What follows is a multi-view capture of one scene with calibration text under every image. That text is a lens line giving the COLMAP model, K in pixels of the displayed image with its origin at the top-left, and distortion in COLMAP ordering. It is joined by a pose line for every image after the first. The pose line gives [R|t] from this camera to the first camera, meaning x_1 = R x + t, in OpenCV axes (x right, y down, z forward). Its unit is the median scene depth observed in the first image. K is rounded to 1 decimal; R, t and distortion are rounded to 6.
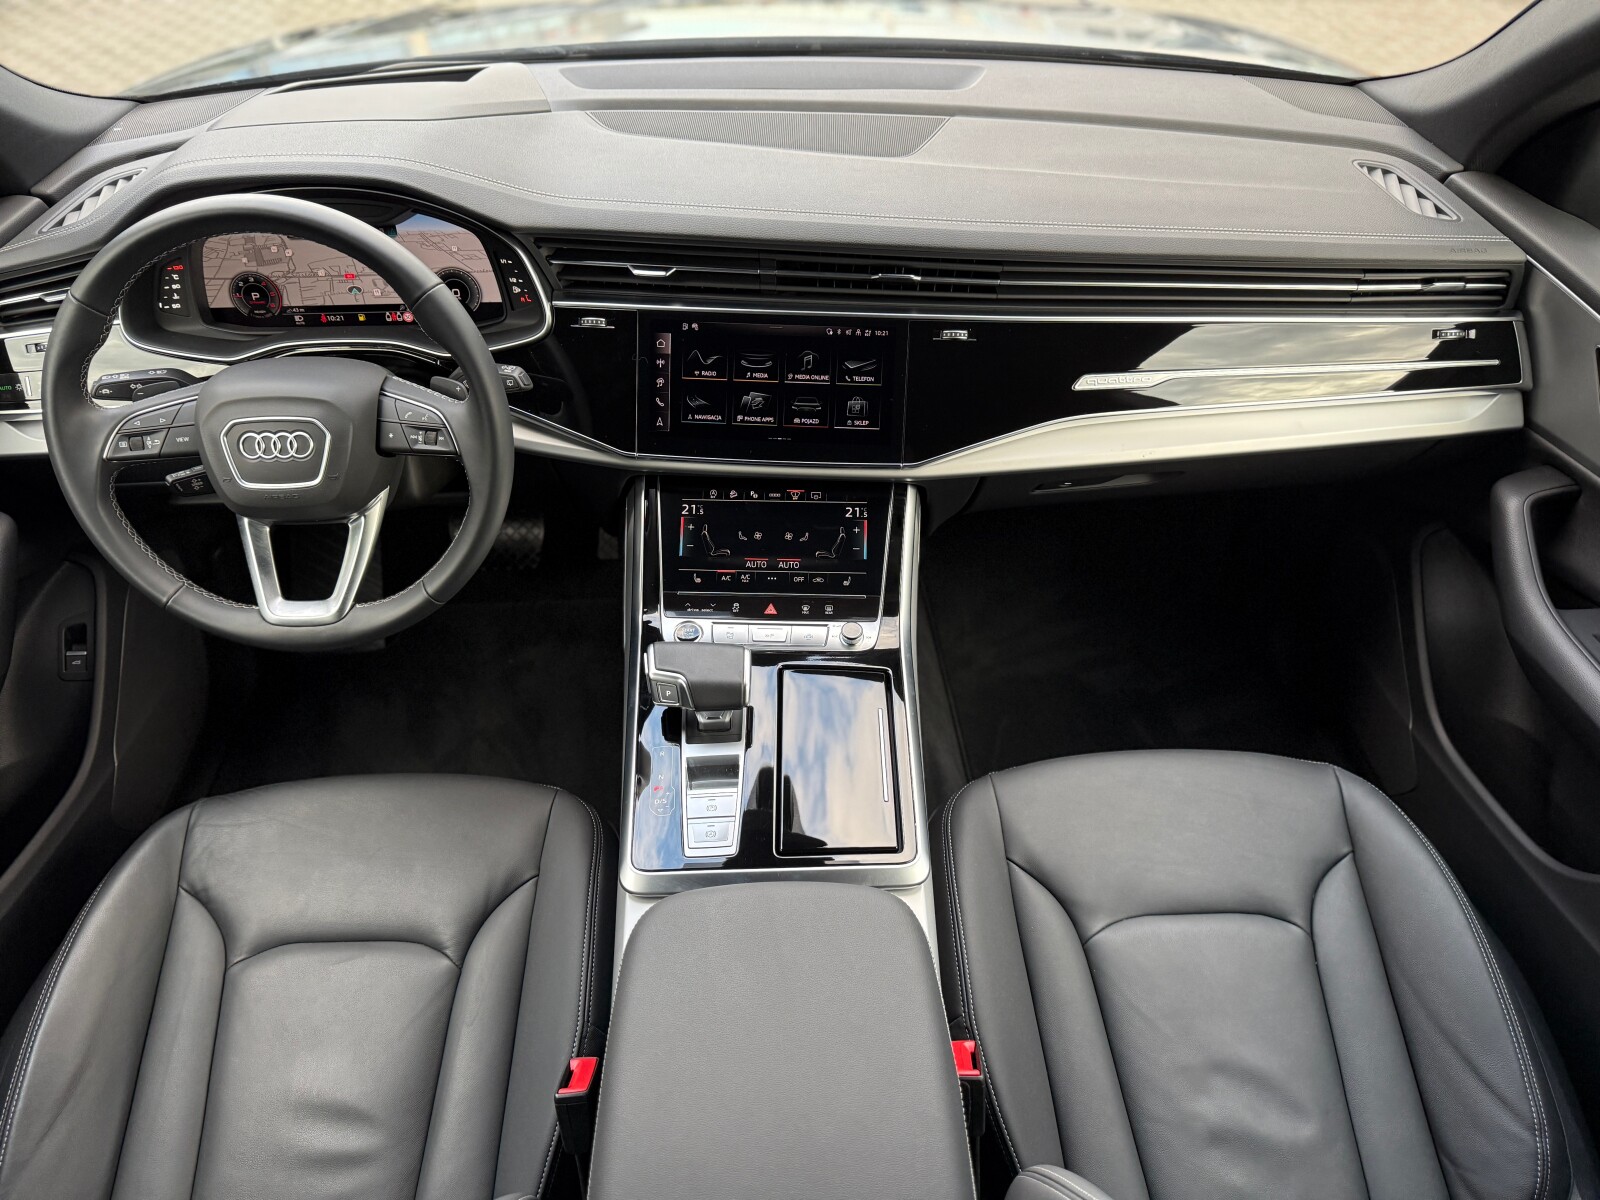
lens RADIAL K [[1132.9, 0, 816.0], [0, 1132.9, 622.7], [0, 0, 1]] dist [0.043105, -0.083822]
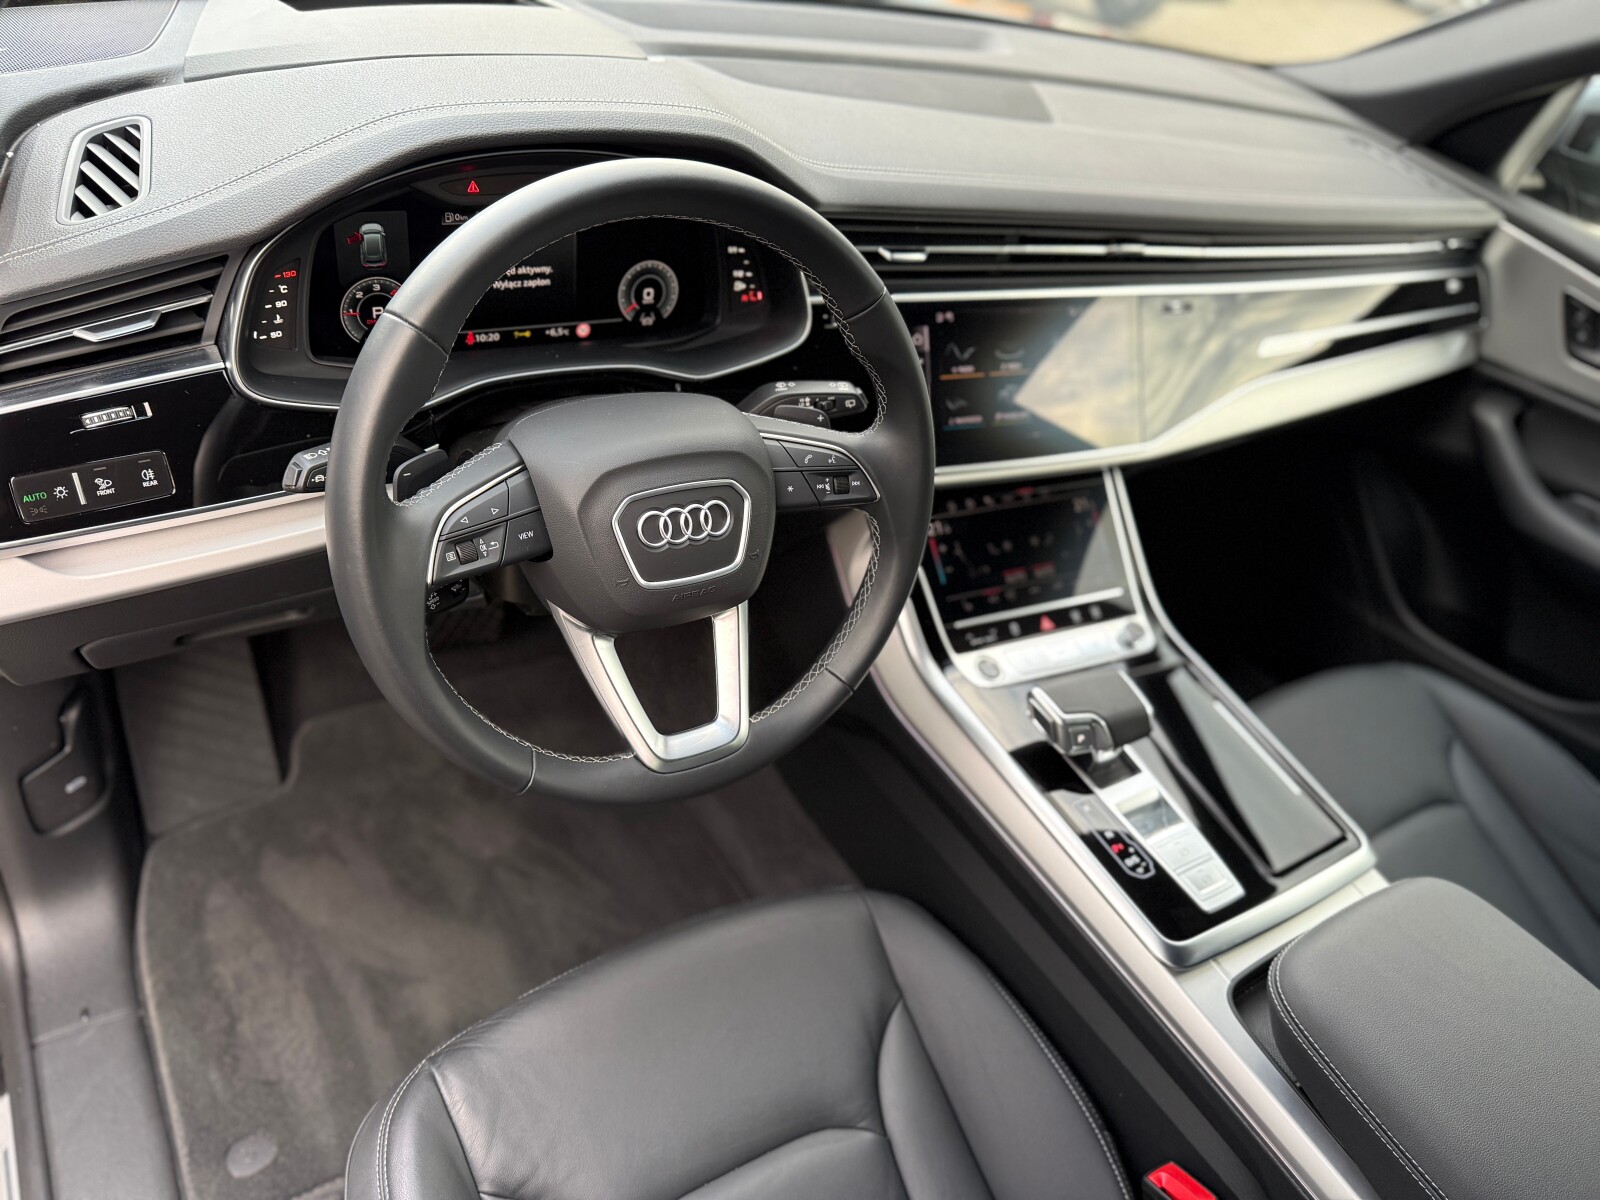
lens RADIAL K [[1132.9, 0, 803.7], [0, 1132.9, 601.1], [0, 0, 1]] dist [0.043105, -0.083822]
pose [[0.857947, -0.182334, 0.480294, -0.647293], [0.179531, 0.982364, 0.052239, -0.113082], [-0.481348, 0.041409, 0.875551, 0.307982]]
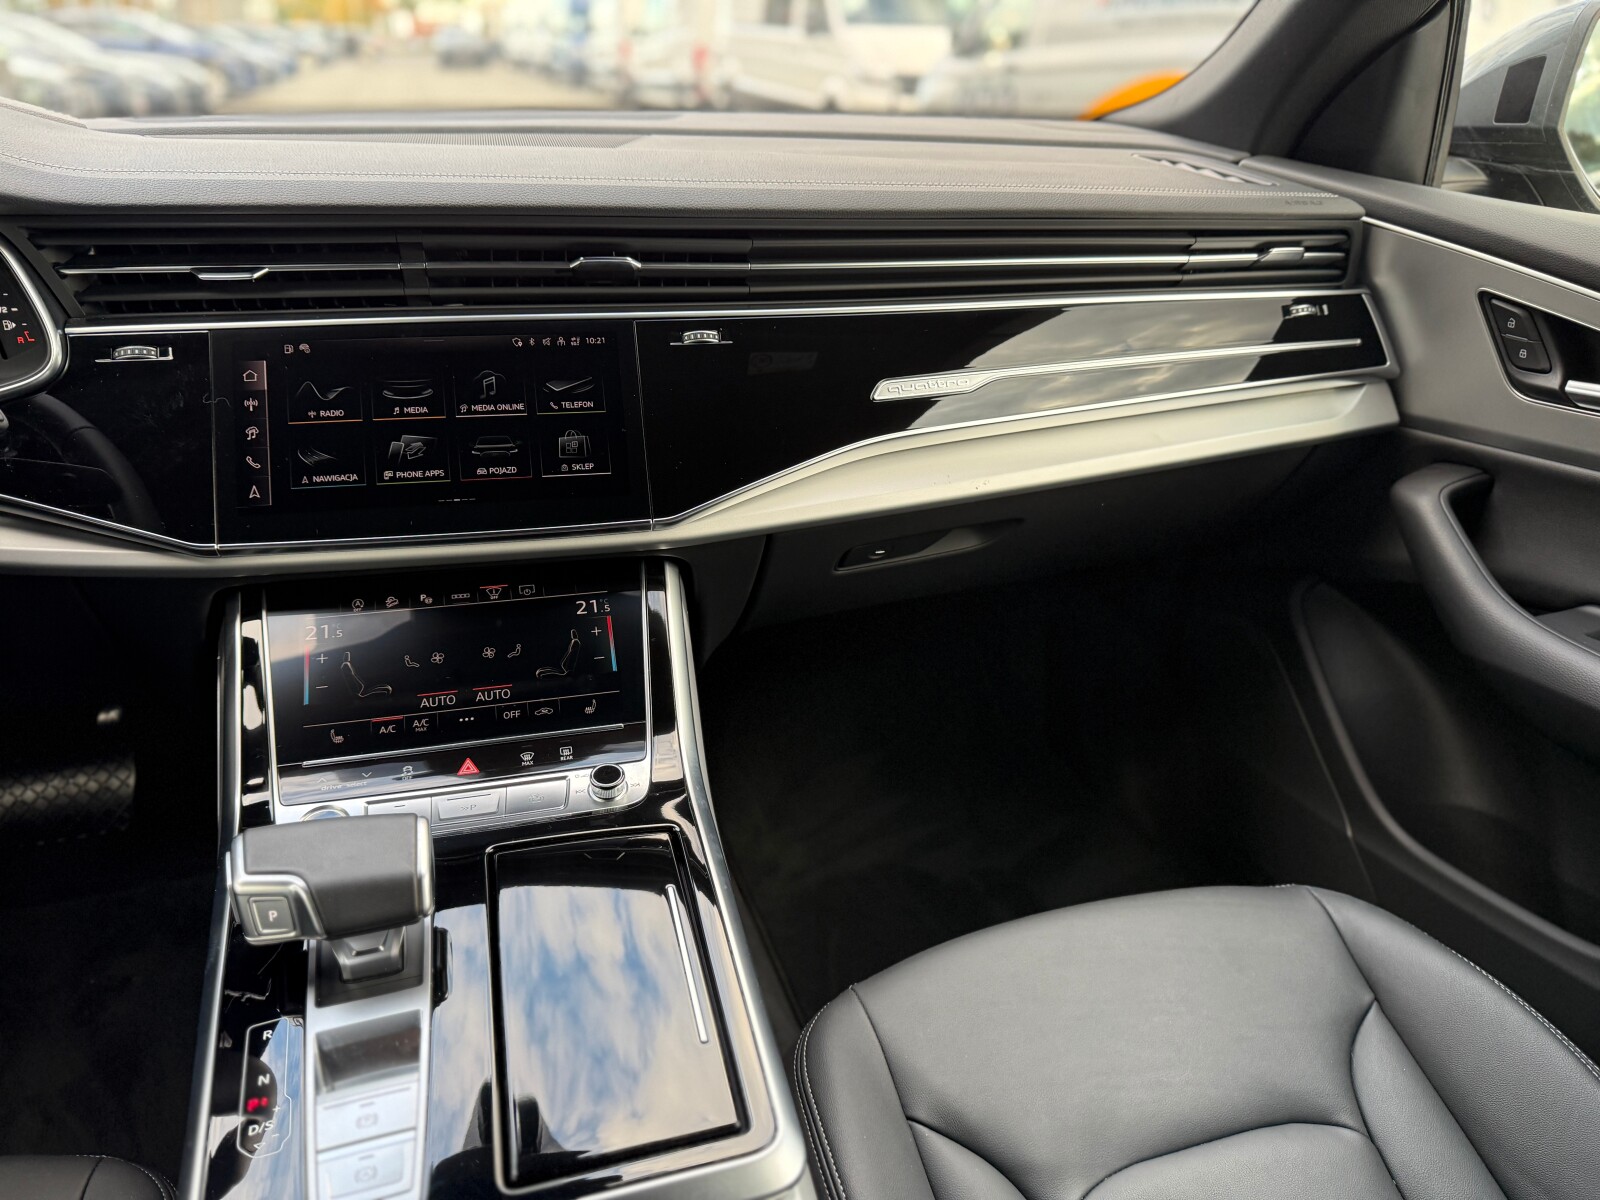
lens RADIAL K [[1132.9, 0, 814.2], [0, 1132.9, 602.7], [0, 0, 1]] dist [0.043105, -0.083822]
pose [[0.965405, -0.109791, 0.236514, 0.005098], [0.169691, 0.953218, -0.250160, 0.091056], [-0.197984, 0.281640, 0.938872, 0.366497]]
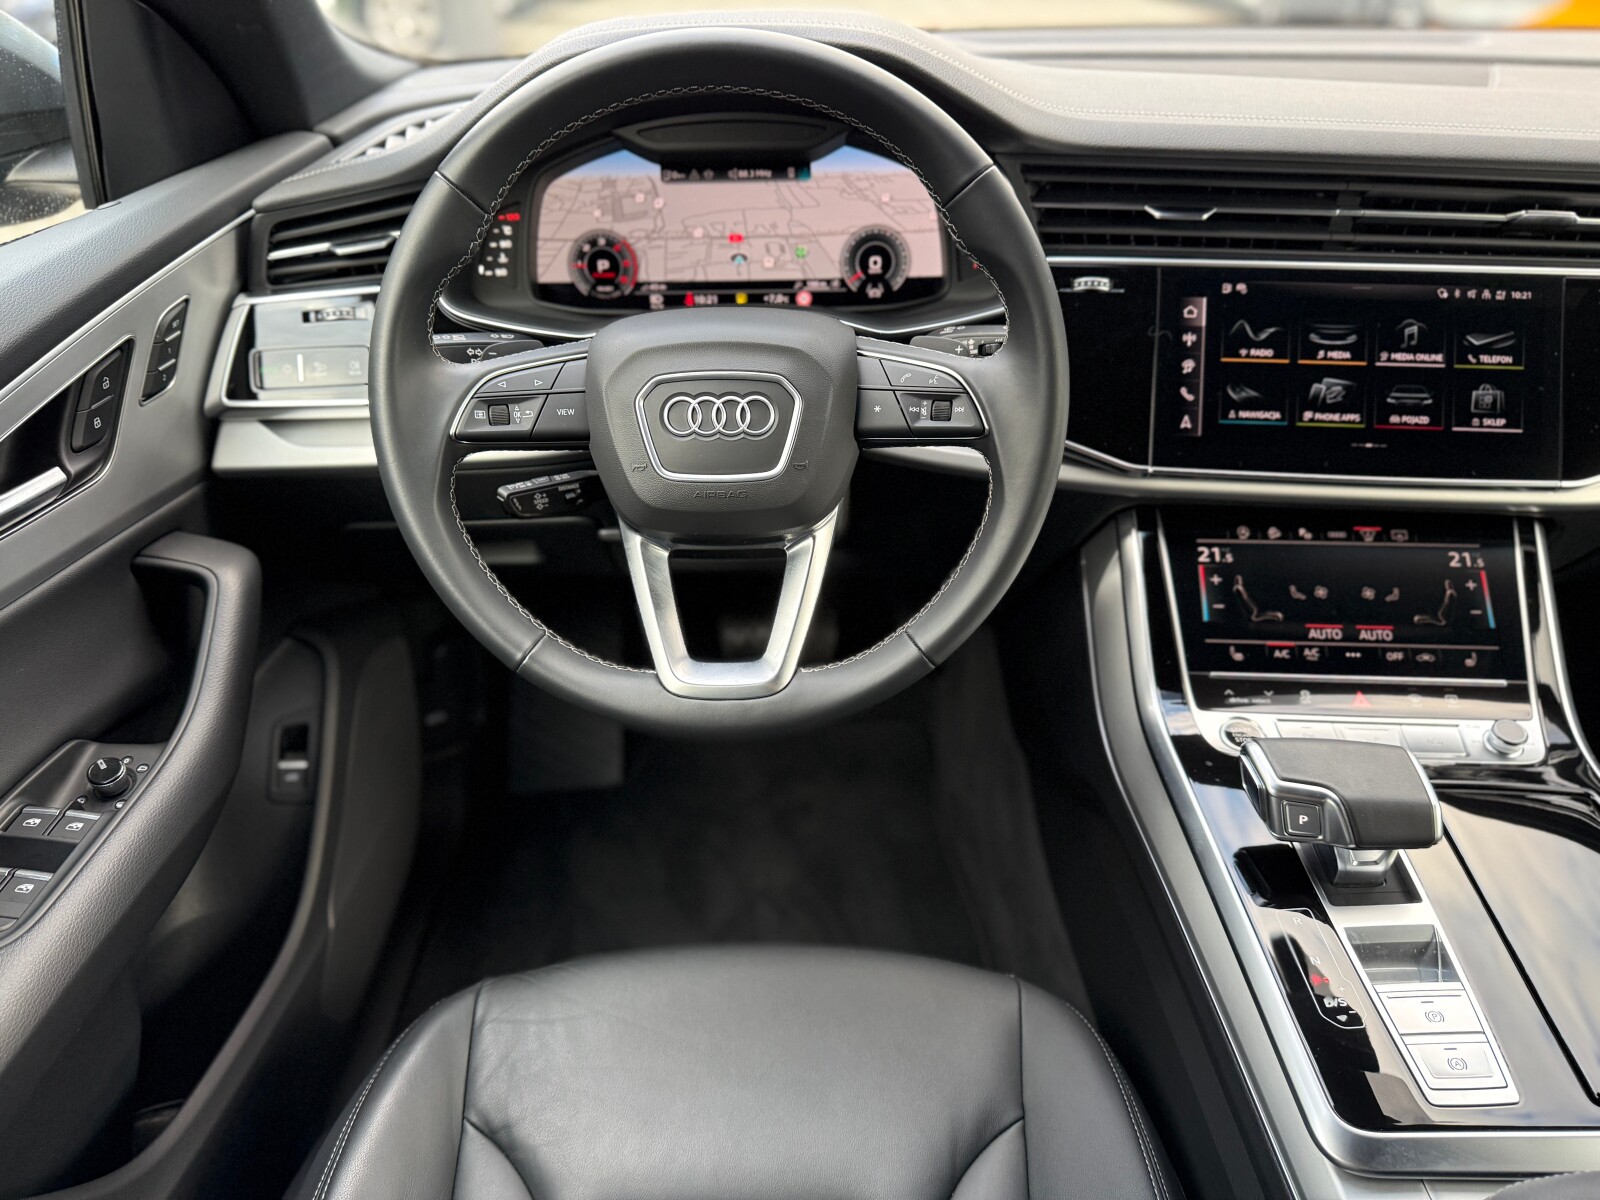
lens RADIAL K [[1132.9, 0, 791.4], [0, 1132.9, 613.6], [0, 0, 1]] dist [0.043105, -0.083822]
pose [[0.998648, 0.006653, -0.051564, -0.341093], [-0.015006, 0.986455, -0.163345, 0.052746], [0.049779, 0.163898, 0.985220, 0.330831]]
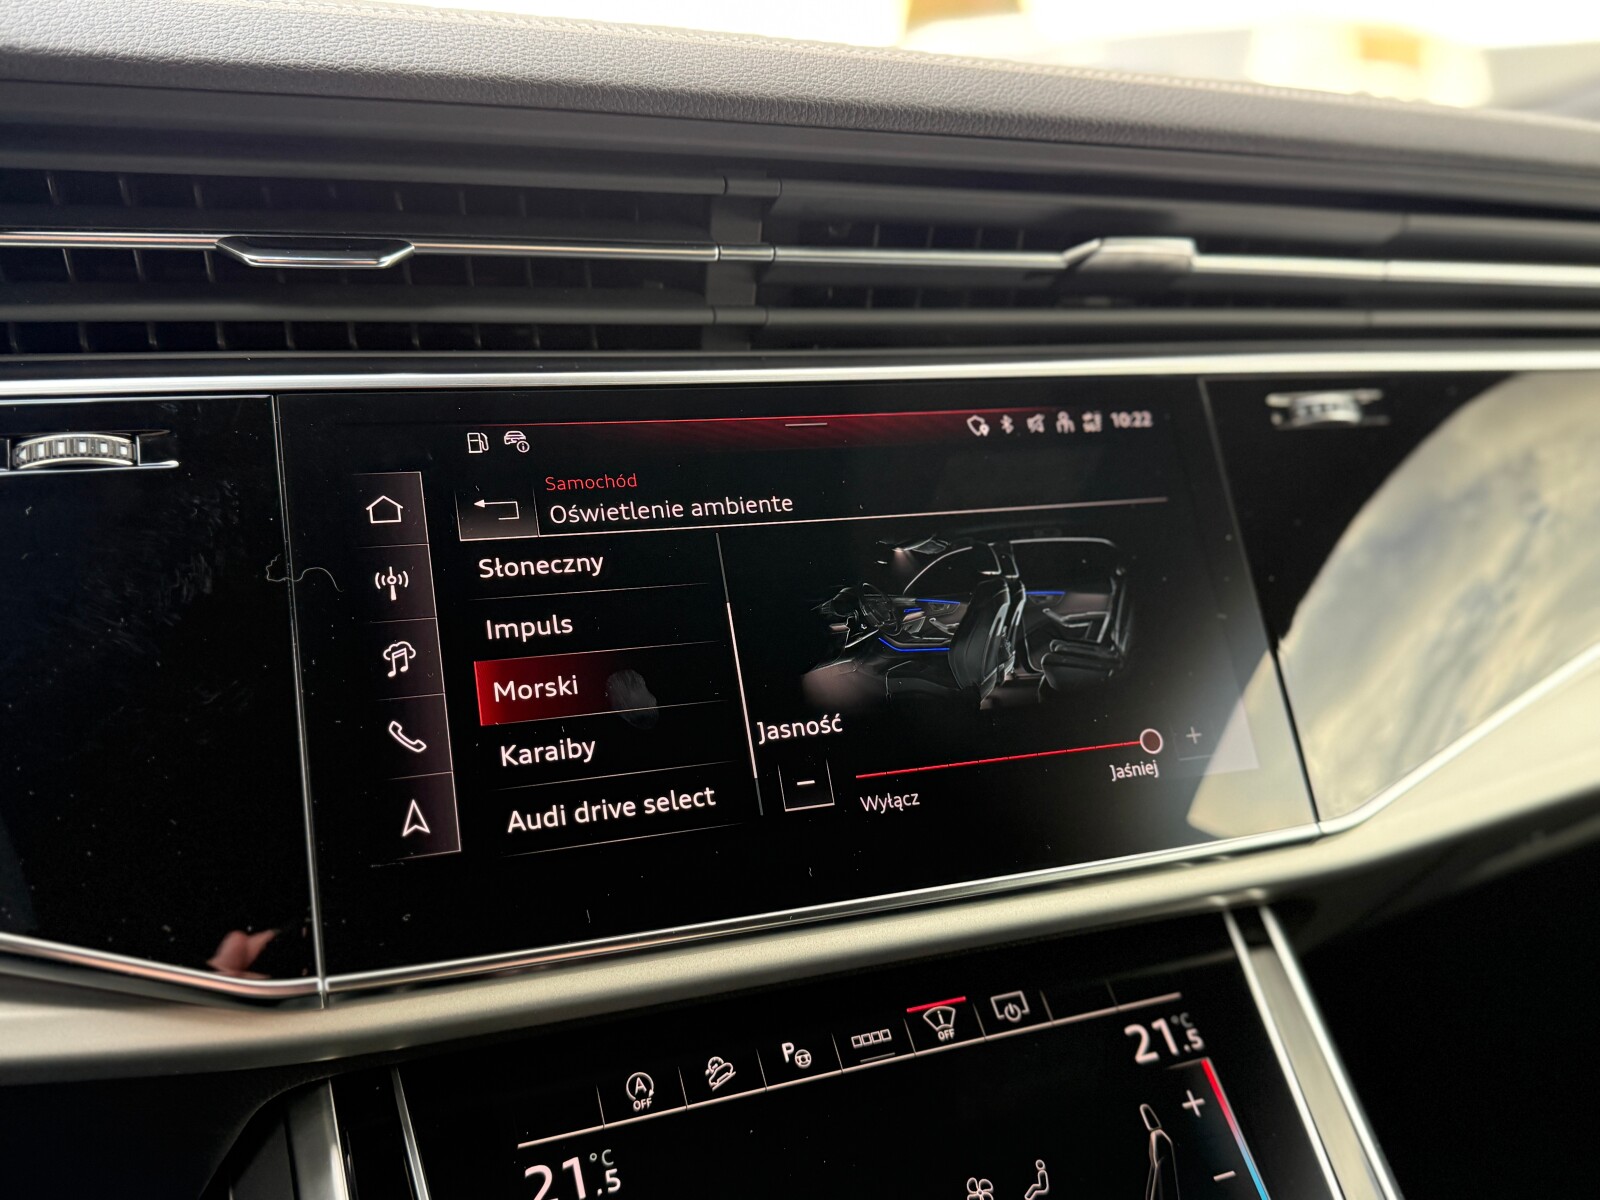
lens RADIAL K [[1377.4, 0, 794.9], [0, 1377.4, 601.4], [0, 0, 1]] dist [0.111486, -0.257904]
pose [[0.920556, -0.101157, 0.377284, -0.169584], [0.242901, 0.904668, -0.350108, -0.099982], [-0.305901, 0.413937, 0.857369, 0.718231]]
